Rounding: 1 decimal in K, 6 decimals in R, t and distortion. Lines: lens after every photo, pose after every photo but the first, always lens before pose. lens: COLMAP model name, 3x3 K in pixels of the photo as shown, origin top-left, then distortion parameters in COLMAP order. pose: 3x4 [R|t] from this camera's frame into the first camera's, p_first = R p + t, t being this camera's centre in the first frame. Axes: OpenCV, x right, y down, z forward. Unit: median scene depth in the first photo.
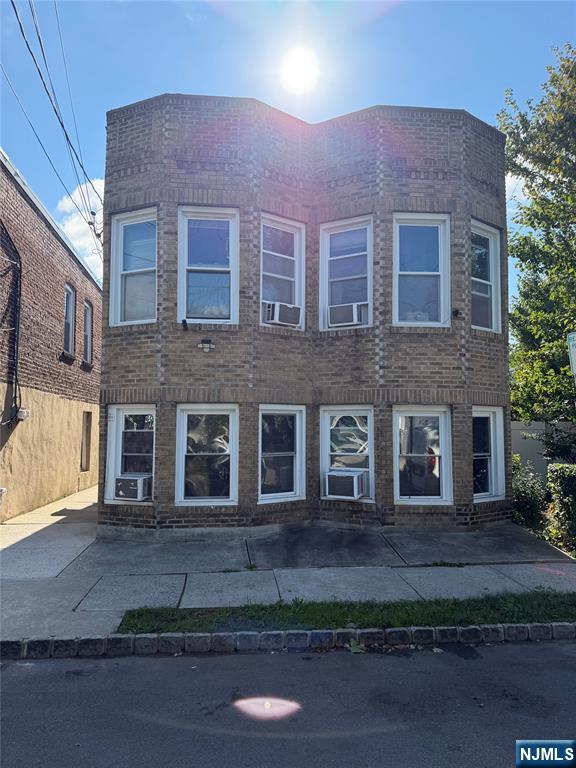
lens RADIAL K [[541.3, 0, 286.6], [0, 541.3, 385.5], [0, 0, 1]] dist [0.007252, -0.012871]
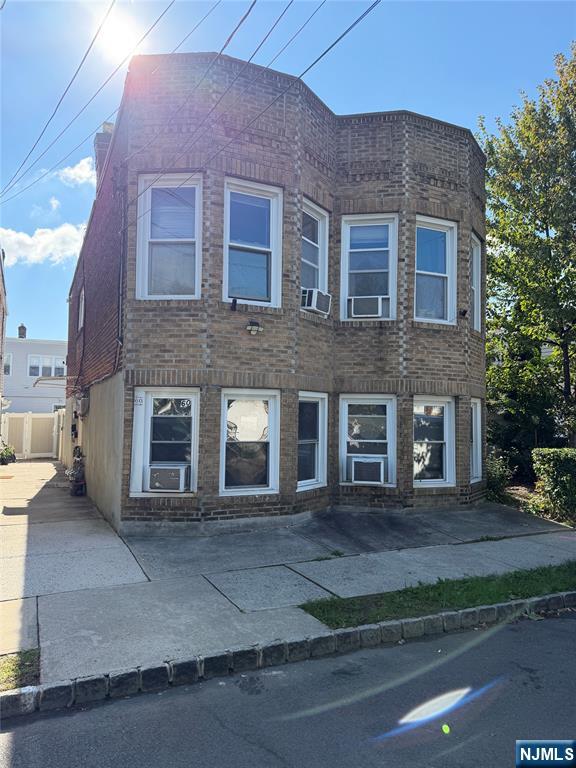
lens RADIAL K [[541.3, 0, 280.3], [0, 541.3, 382.5], [0, 0, 1]] dist [0.007252, -0.012871]
pose [[0.942525, 0.032685, 0.332534, -0.408390], [-0.038049, 0.999229, 0.009631, 0.011155], [-0.331963, -0.021730, 0.943042, 0.079877]]
